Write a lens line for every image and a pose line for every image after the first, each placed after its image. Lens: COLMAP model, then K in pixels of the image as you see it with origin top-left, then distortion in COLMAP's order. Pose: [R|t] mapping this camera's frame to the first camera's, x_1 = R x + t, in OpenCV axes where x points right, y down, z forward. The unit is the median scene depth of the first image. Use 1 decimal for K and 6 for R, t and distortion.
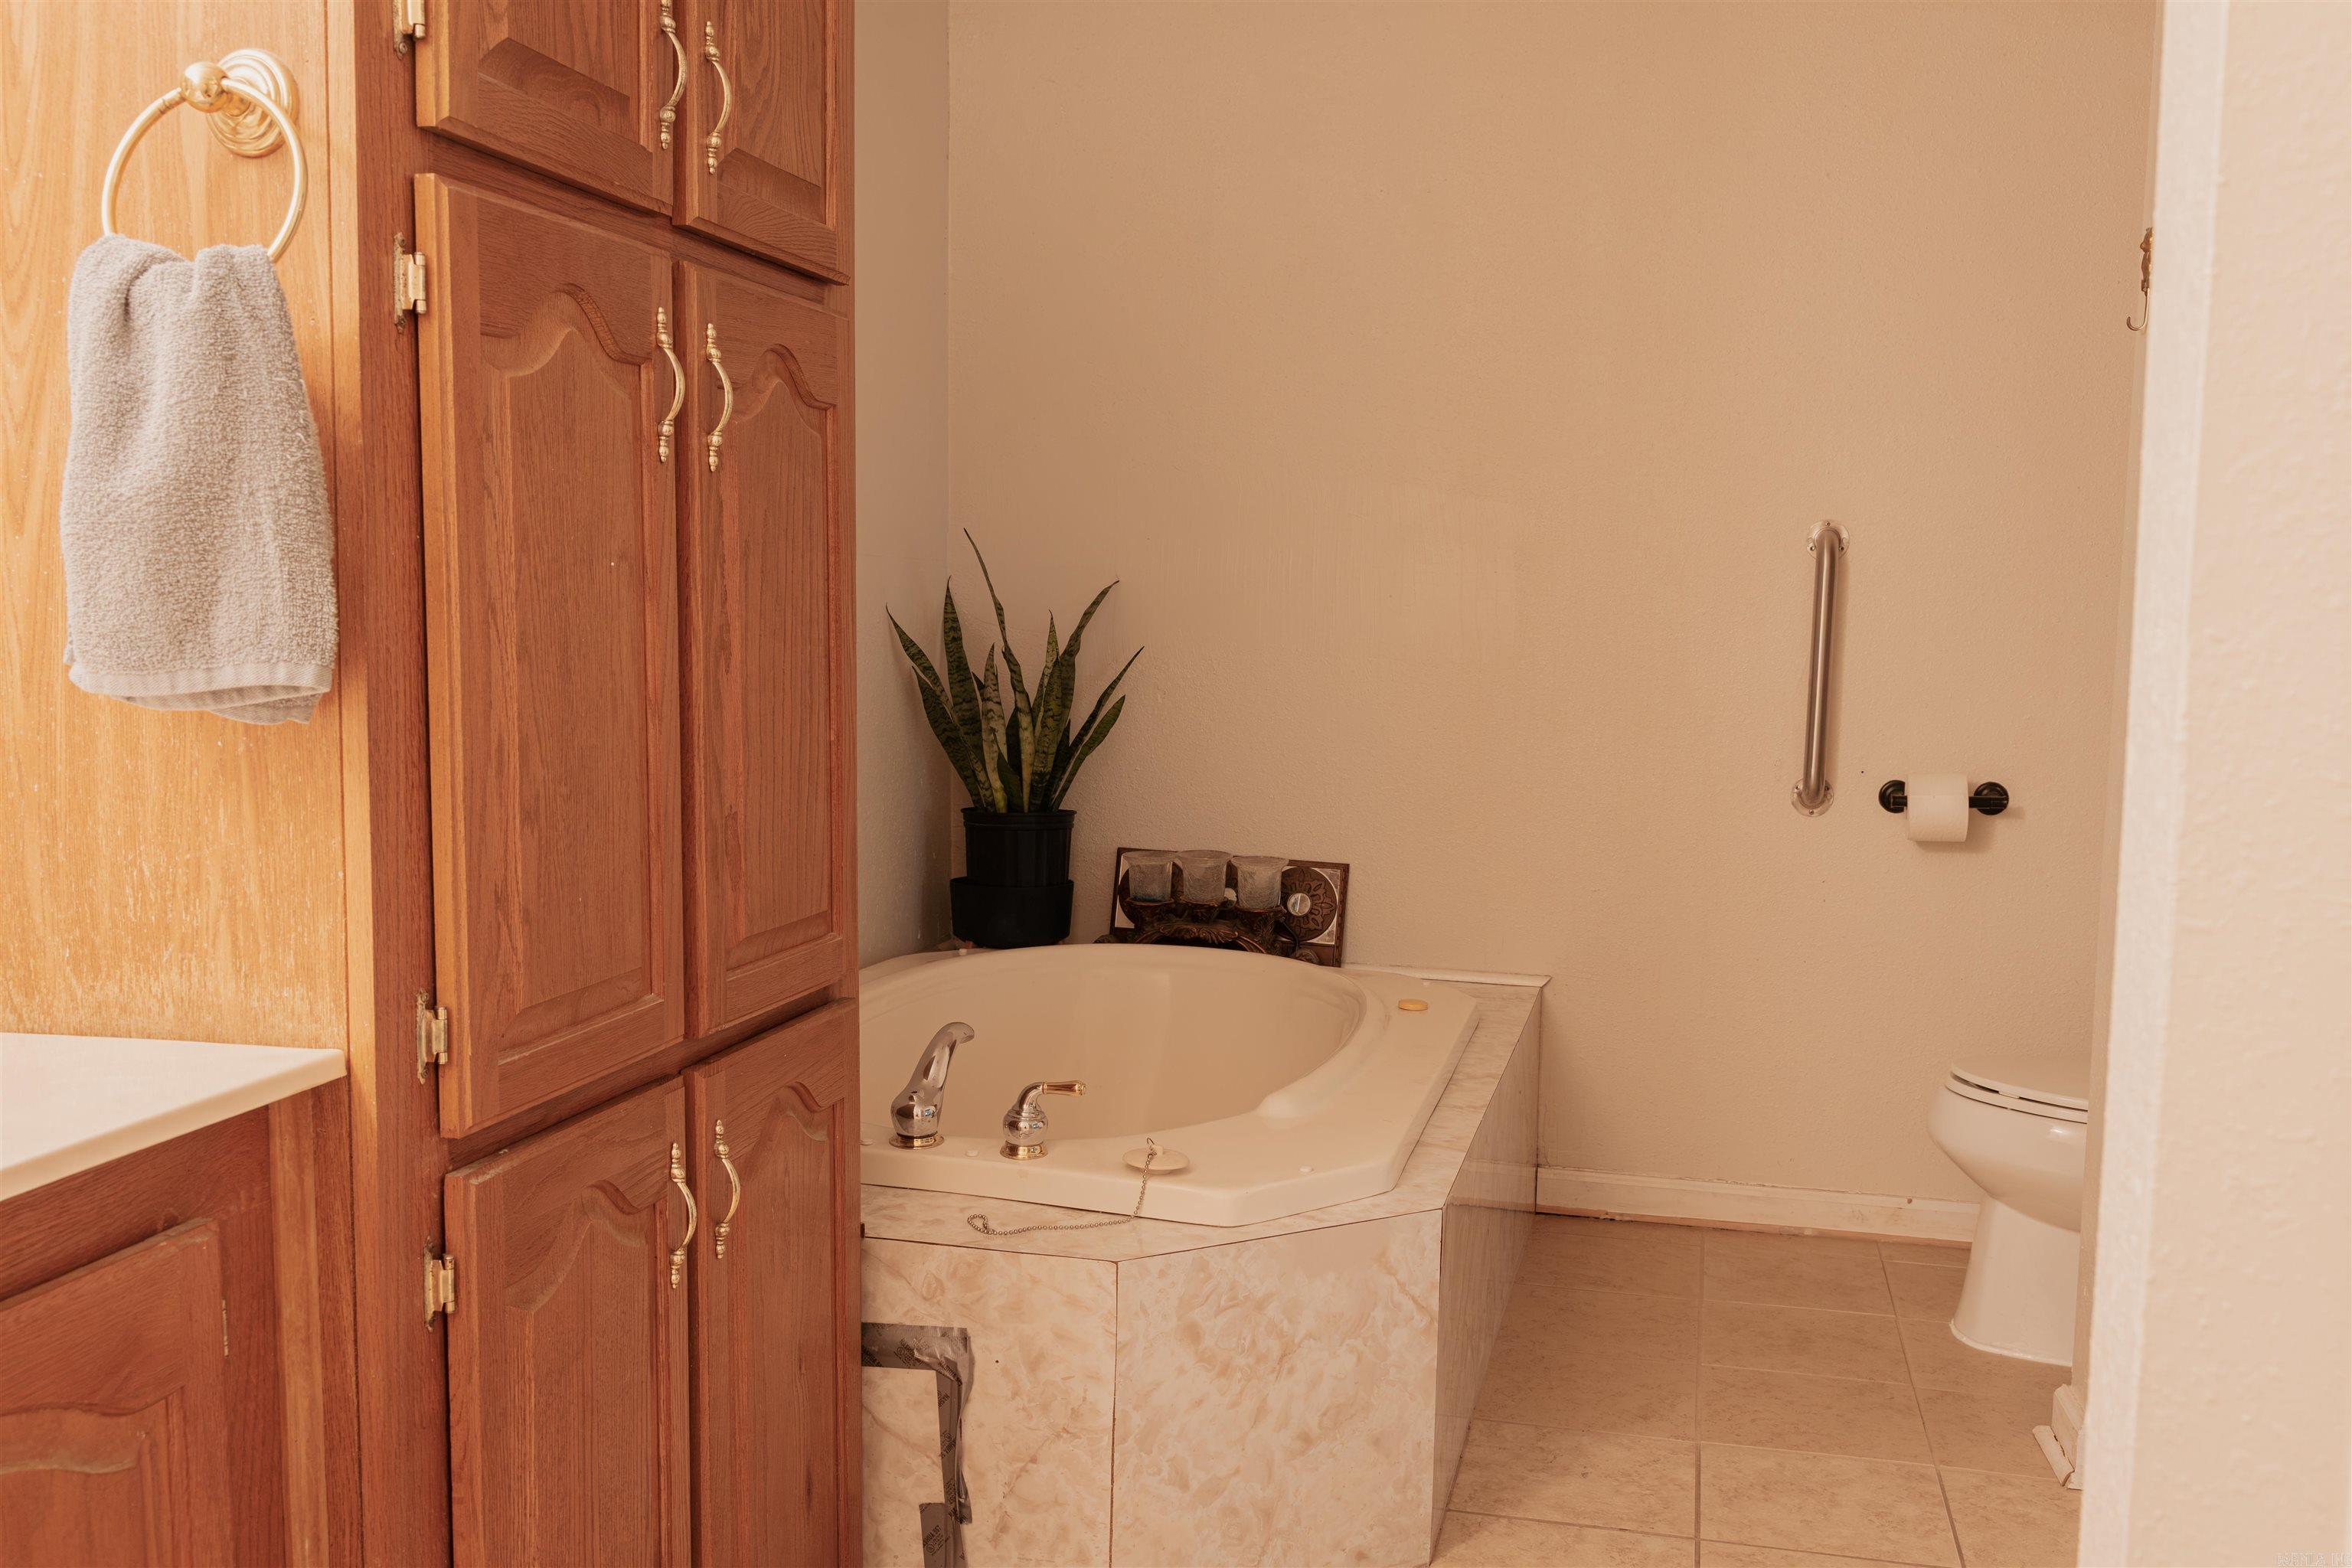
lens RADIAL K [[2013.6, 0, 1178.0], [0, 2013.6, 794.1], [0, 0, 1]] dist [0.003035, -0.000058]
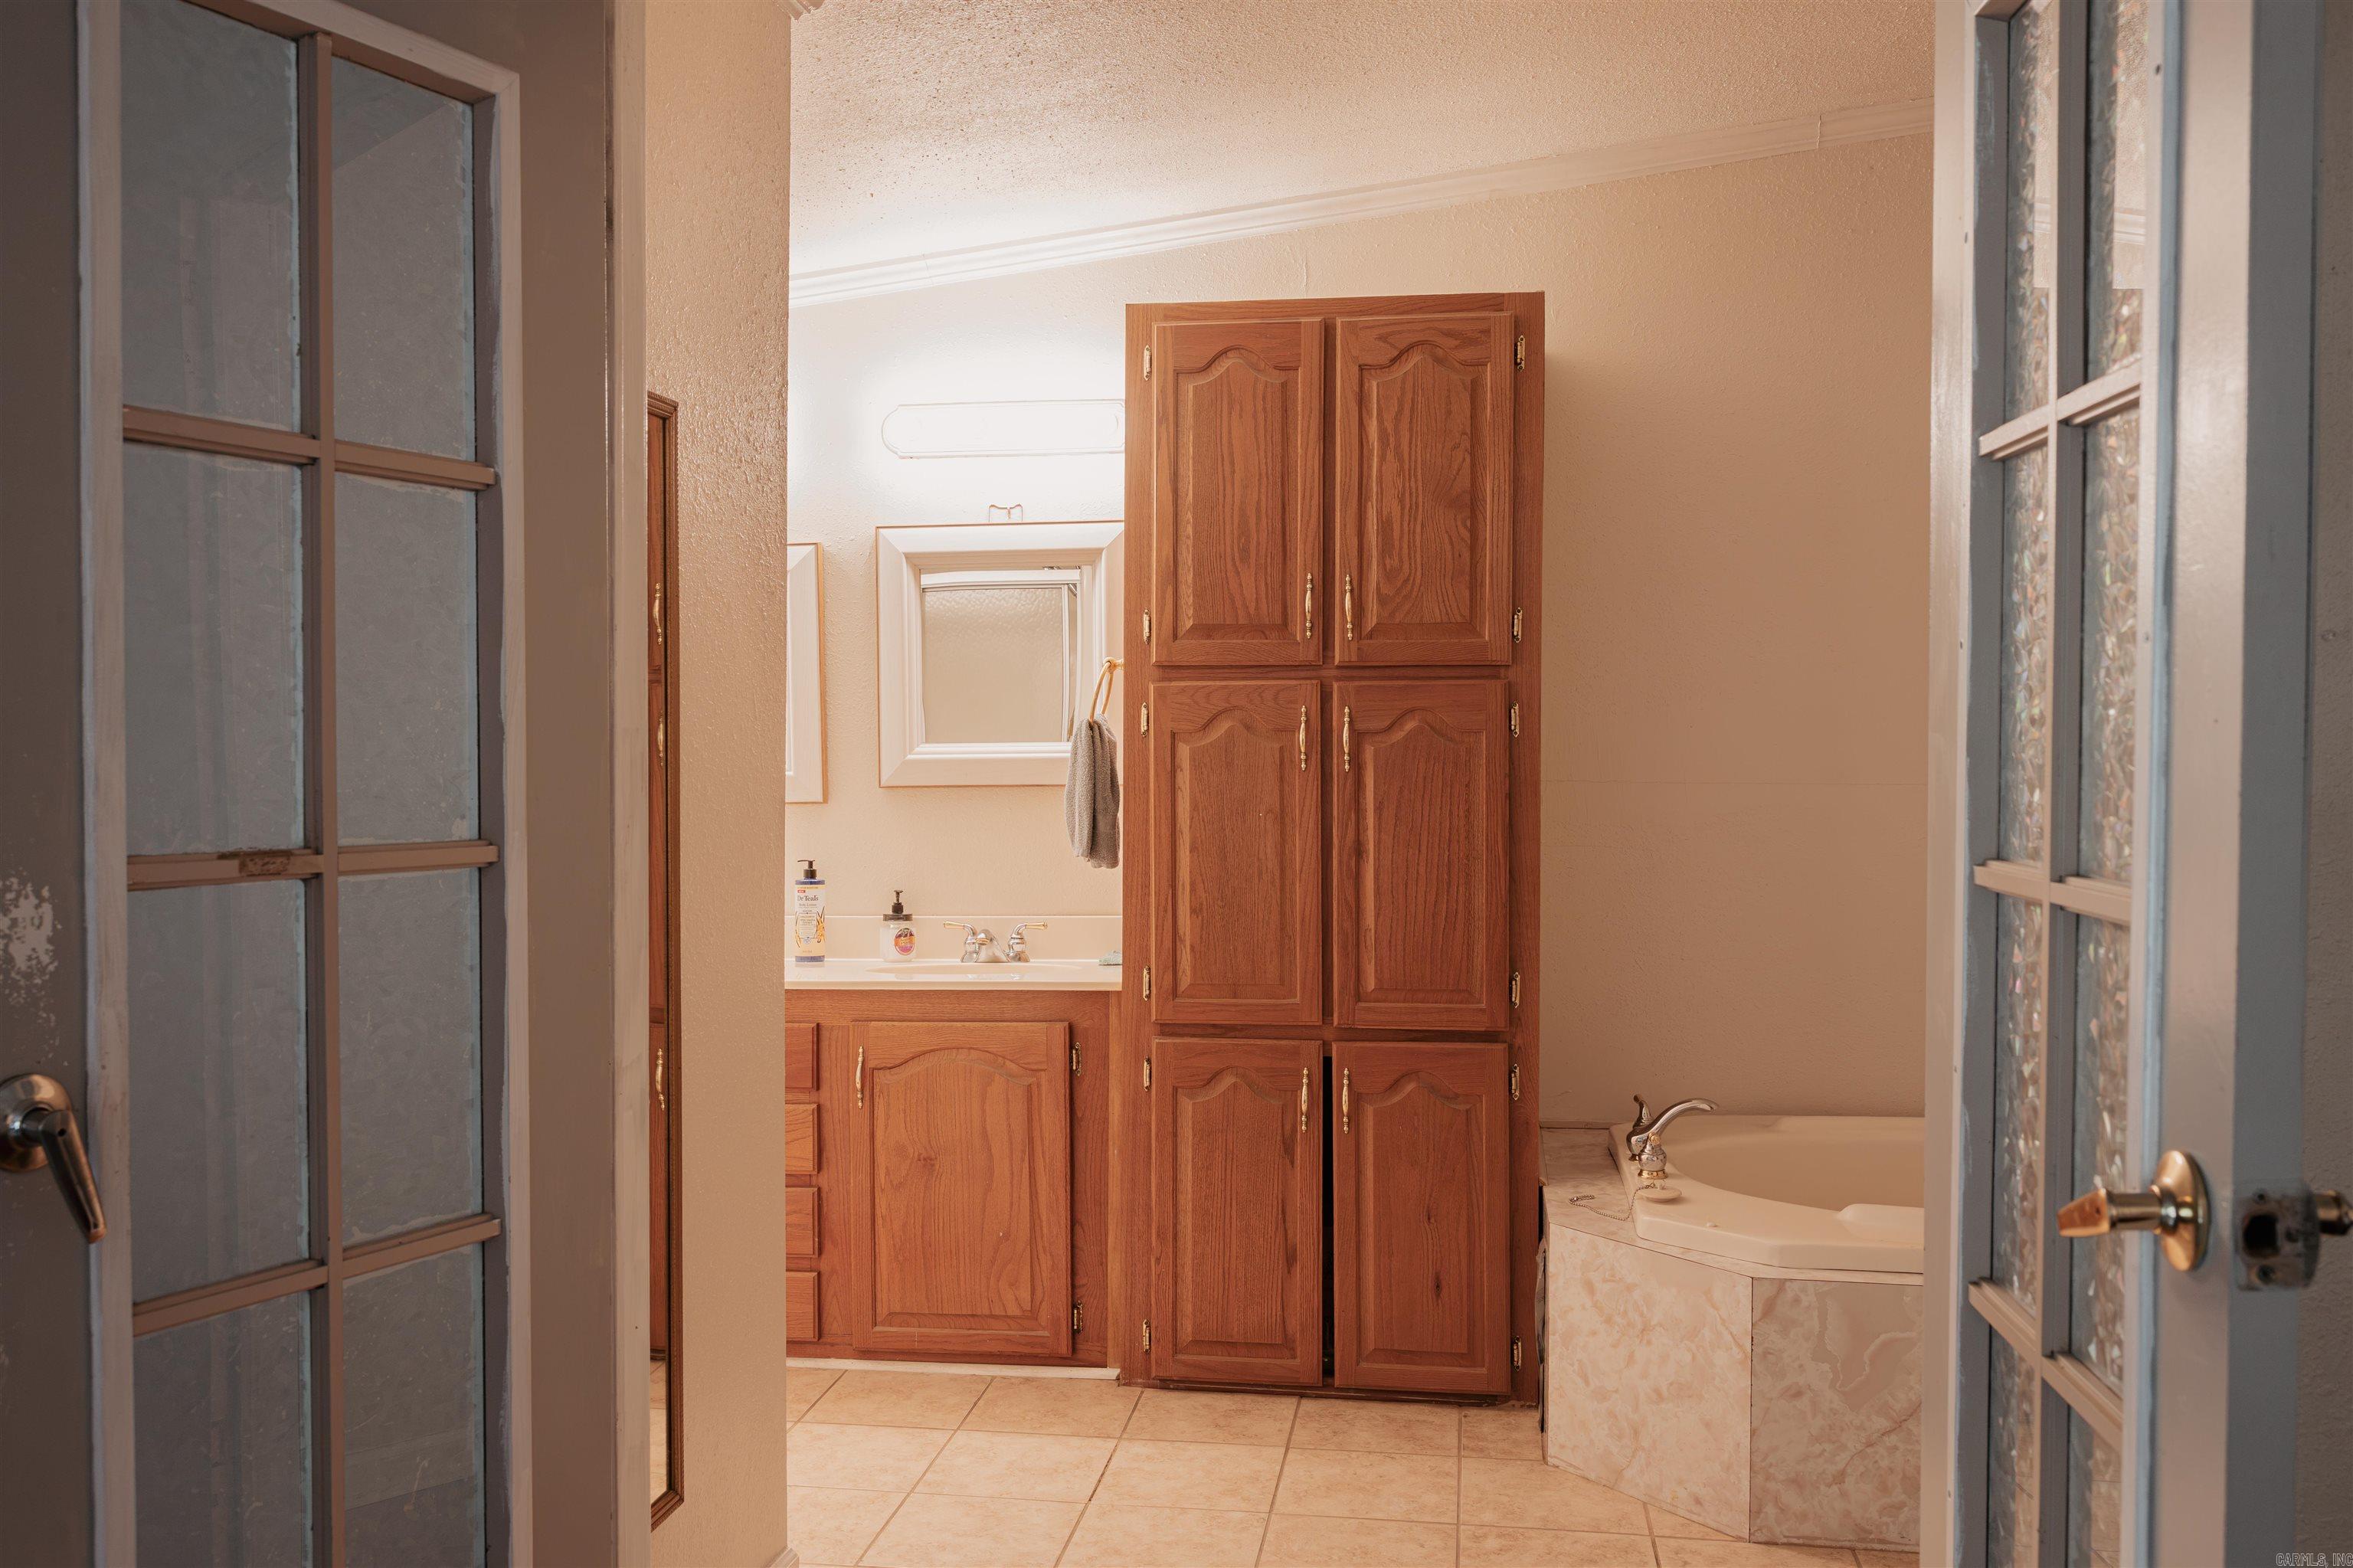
lens RADIAL K [[2014.5, 0, 1177.6], [0, 2014.5, 782.2], [0, 0, 1]] dist [0.003035, -0.000058]
pose [[0.112968, 0.010858, -0.993539, 1.545885], [-0.088228, 0.996100, 0.000855, -0.105905], [0.989674, 0.087562, 0.113485, 0.446131]]
